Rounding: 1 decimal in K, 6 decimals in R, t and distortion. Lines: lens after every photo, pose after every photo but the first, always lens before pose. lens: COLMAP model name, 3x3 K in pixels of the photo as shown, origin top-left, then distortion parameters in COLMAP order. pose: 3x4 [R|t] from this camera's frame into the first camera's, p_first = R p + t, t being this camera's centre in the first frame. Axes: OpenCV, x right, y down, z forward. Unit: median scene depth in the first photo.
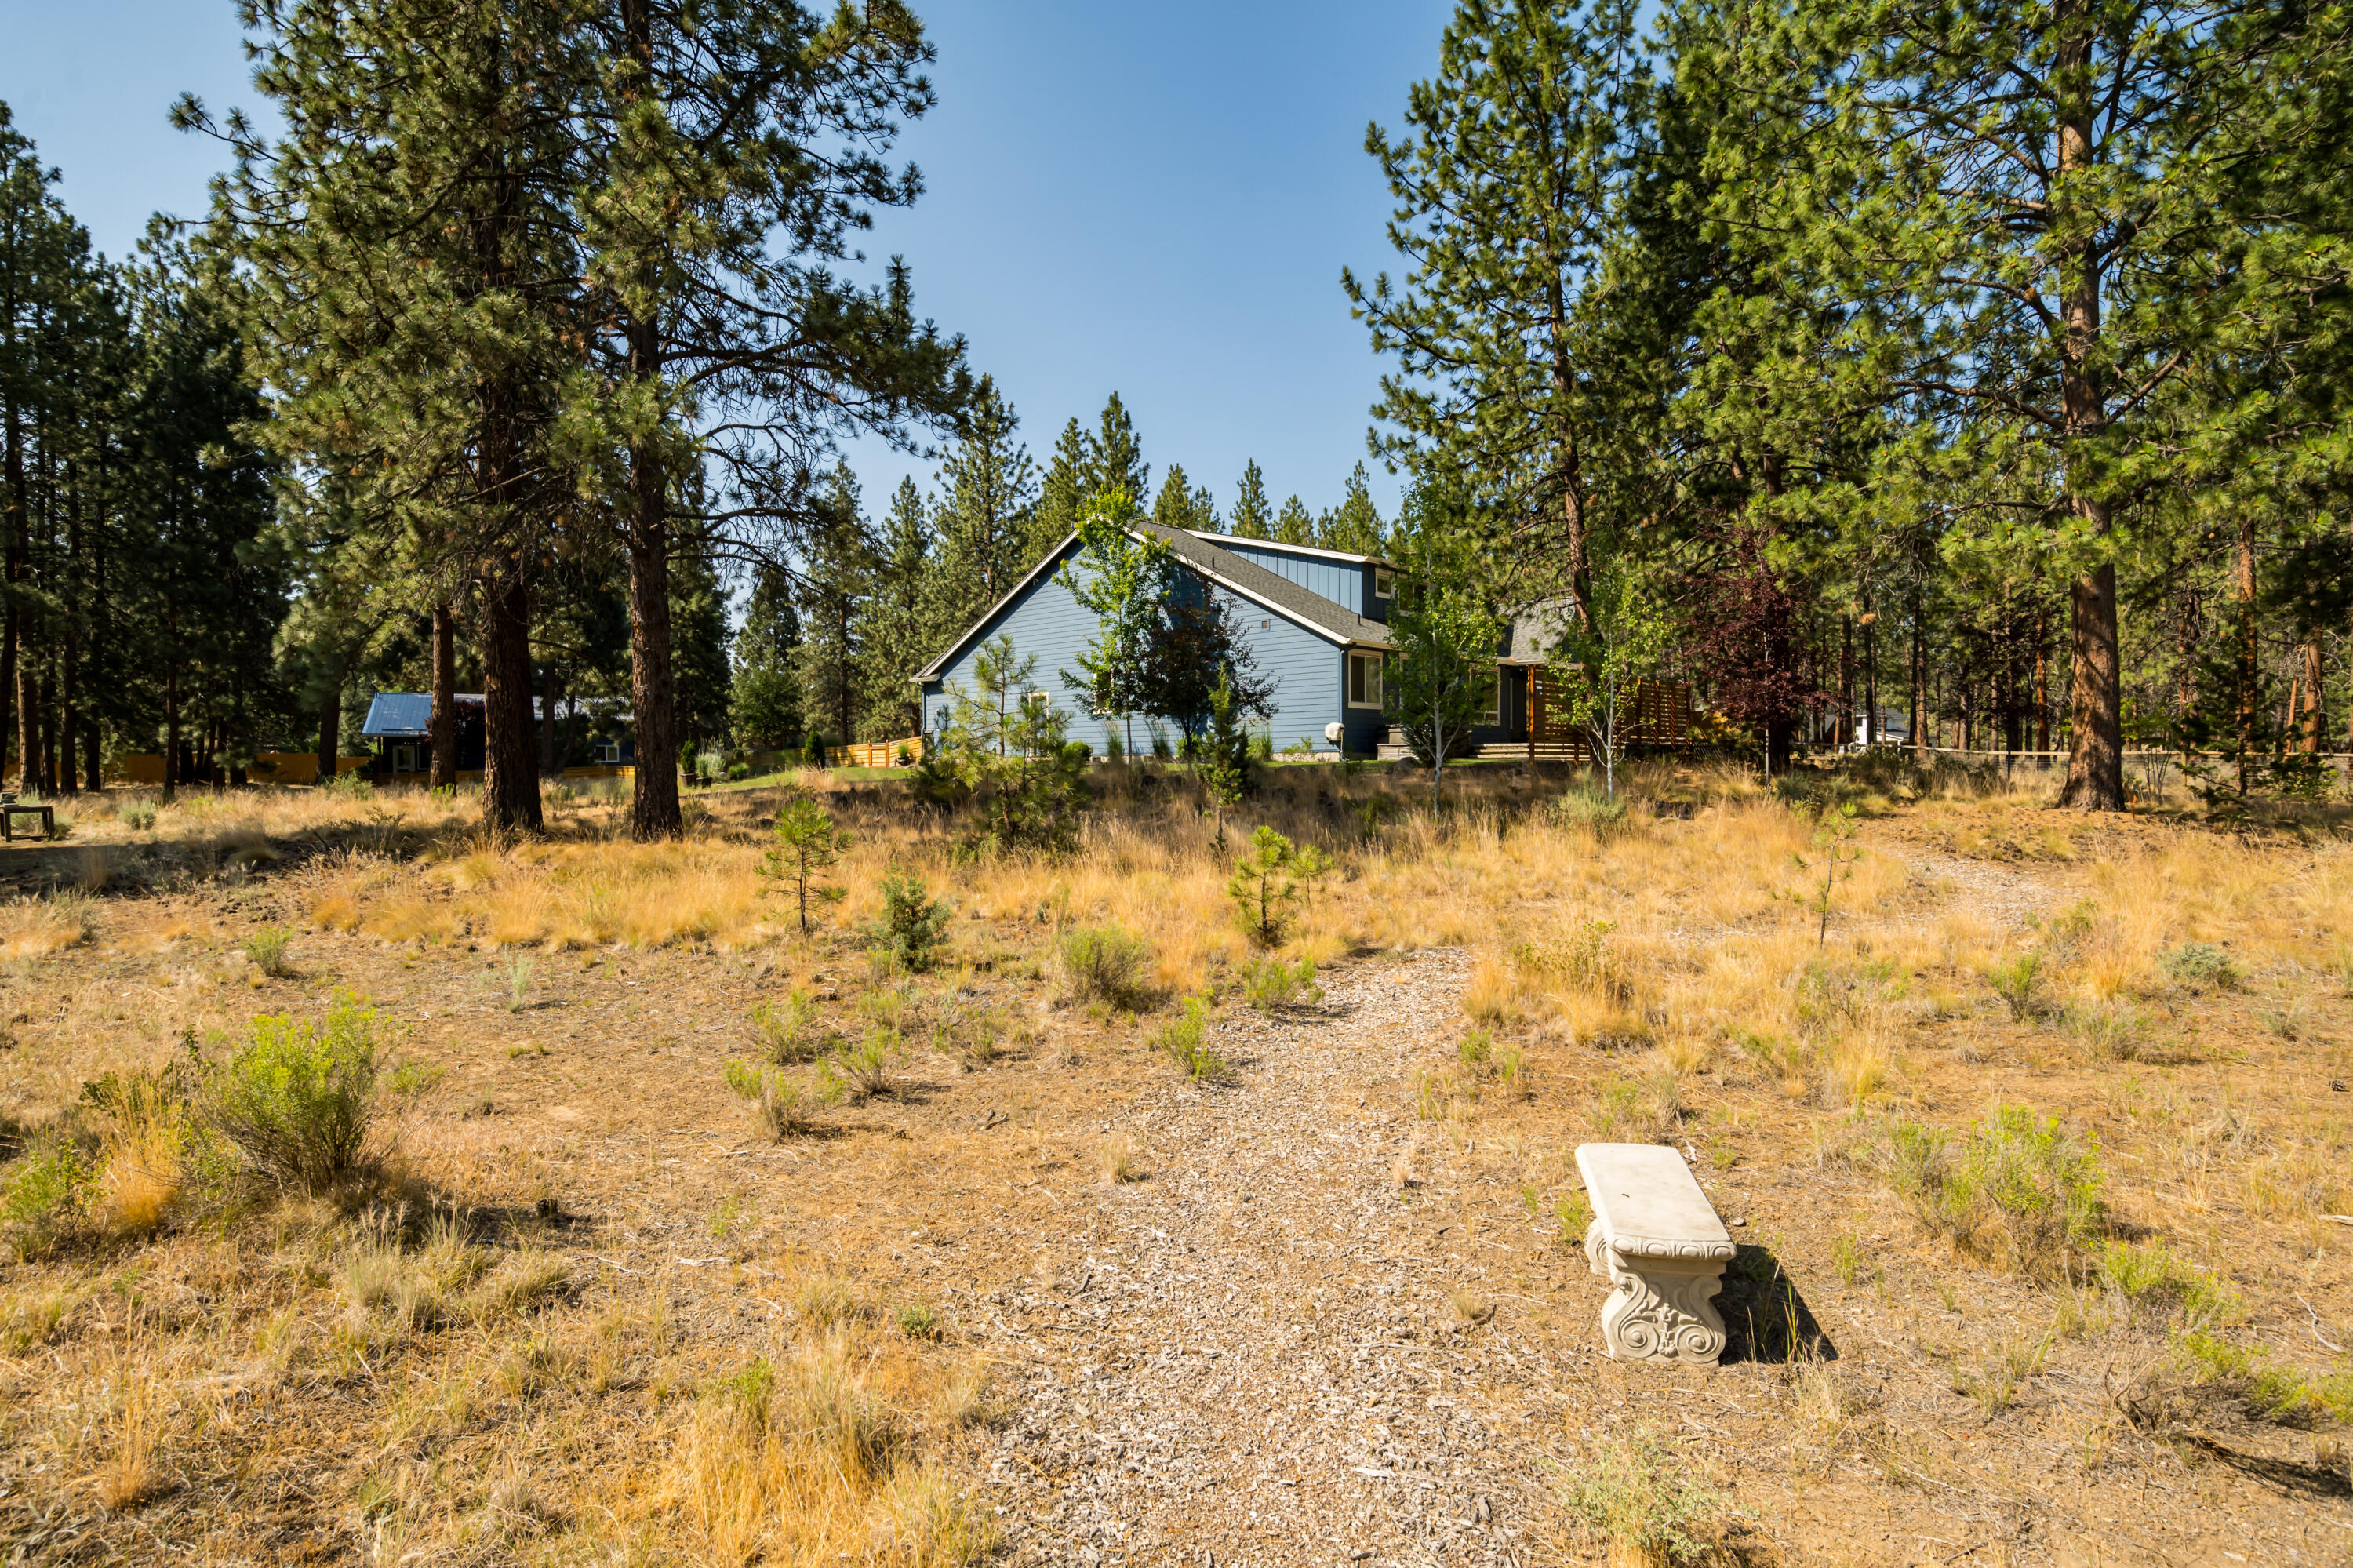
lens RADIAL K [[1193.4, 0, 1172.4], [0, 1193.4, 784.1], [0, 0, 1]] dist [-0.016968, 0.006804]
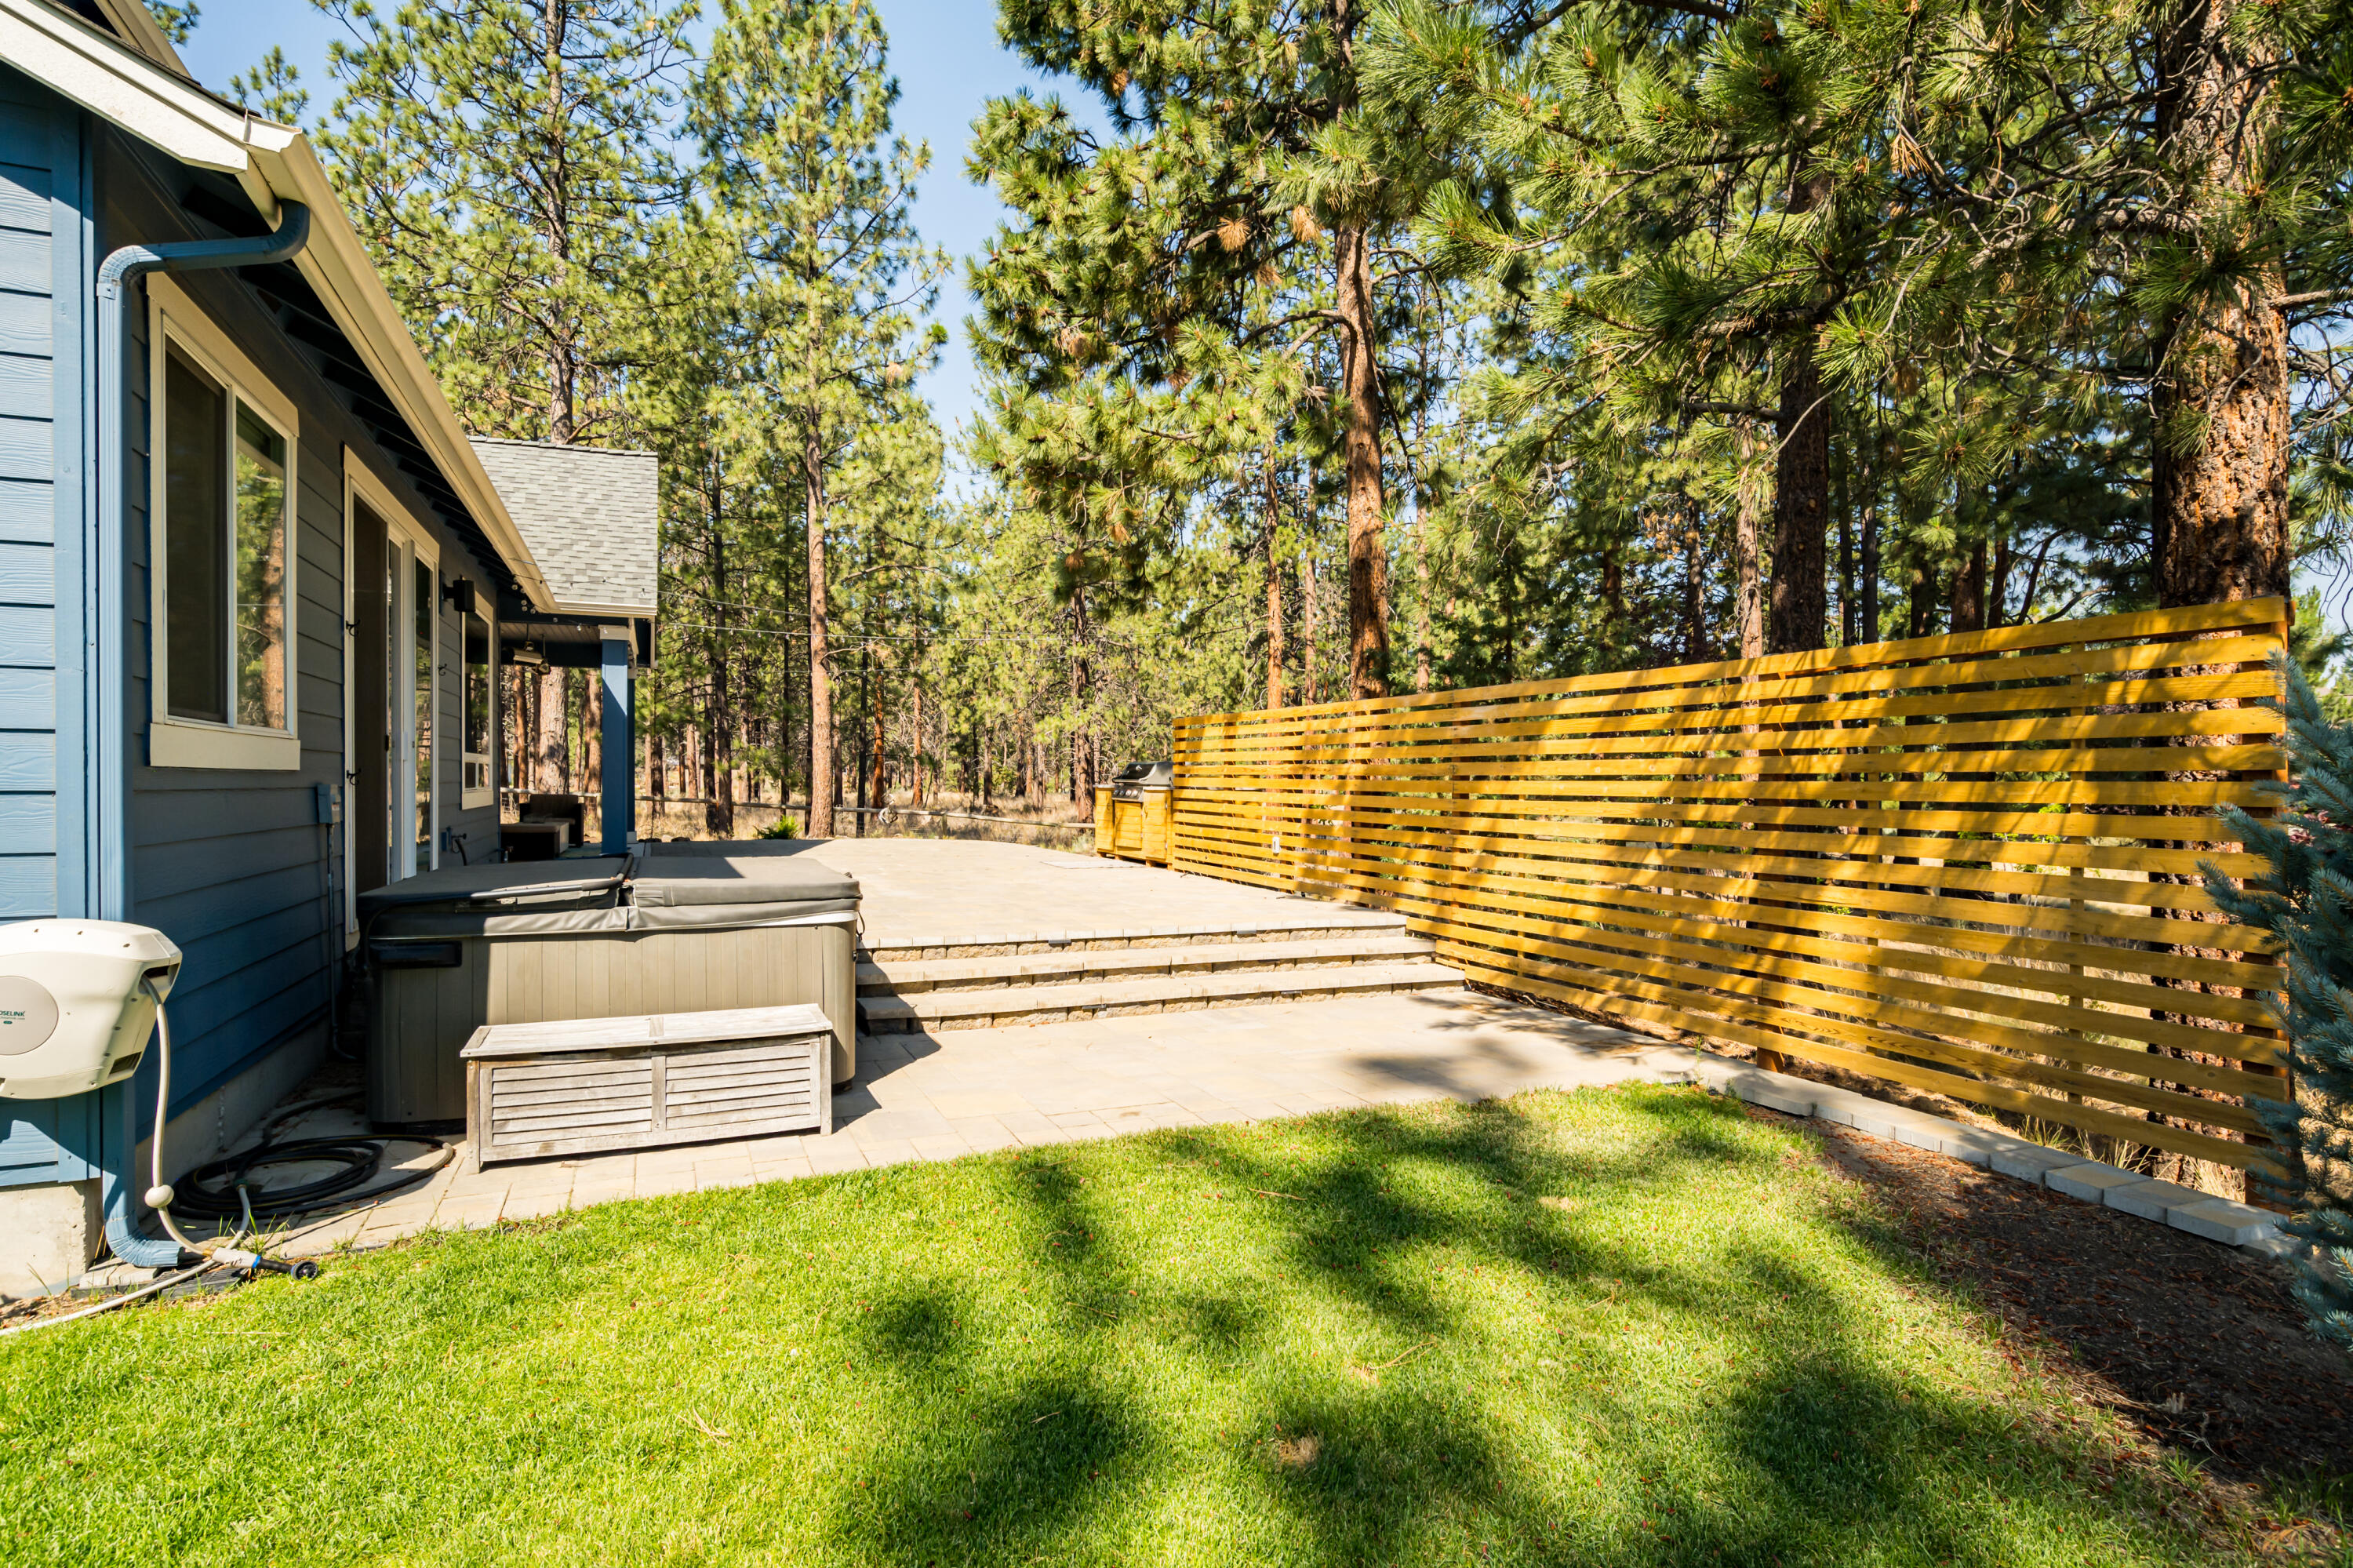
lens RADIAL K [[1183.5, 0, 1172.8], [0, 1183.5, 792.8], [0, 0, 1]] dist [-0.021746, 0.010418]
pose [[0.401176, -0.003090, 0.915996, 0.075618], [0.002958, 0.999993, 0.002077, -0.056756], [-0.915996, 0.001876, 0.401182, 0.795089]]
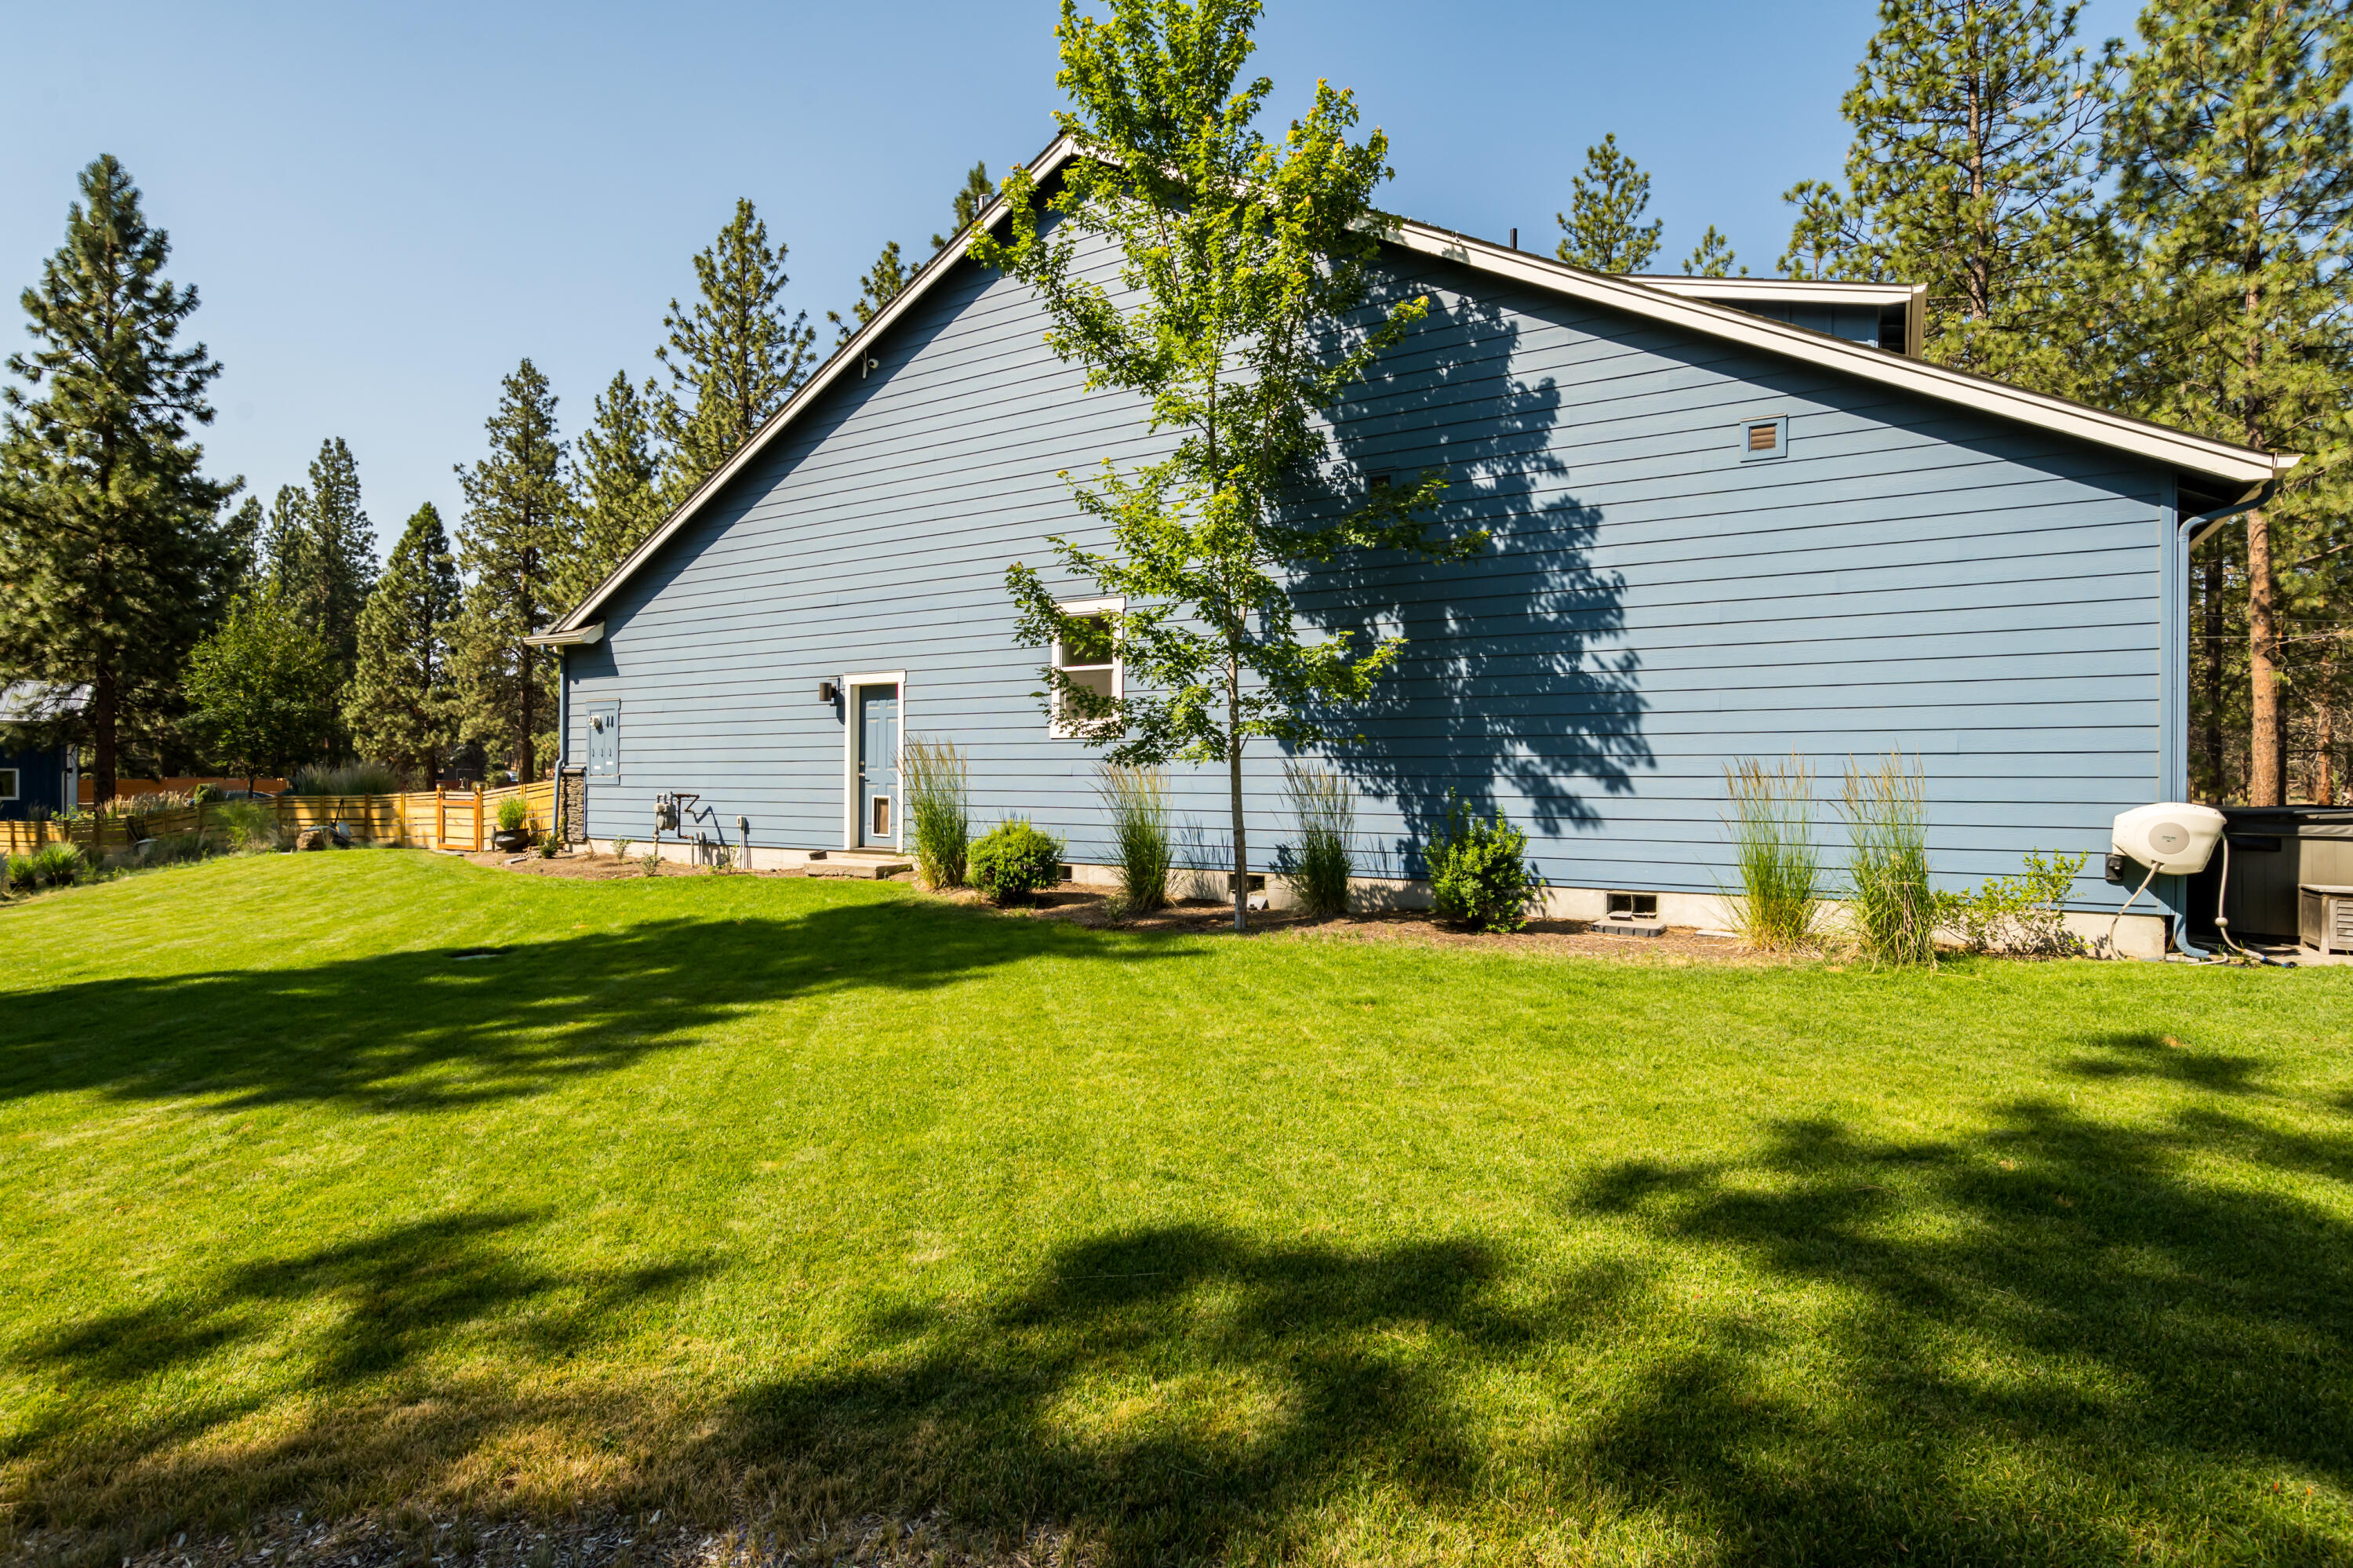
lens RADIAL K [[1193.4, 0, 1172.4], [0, 1193.4, 784.1], [0, 0, 1]] dist [-0.016968, 0.006804]
pose [[0.981506, 0.011203, 0.191102, -0.105868], [-0.008885, 0.999876, -0.012982, -0.045762], [-0.191224, 0.011044, 0.981484, 0.727097]]
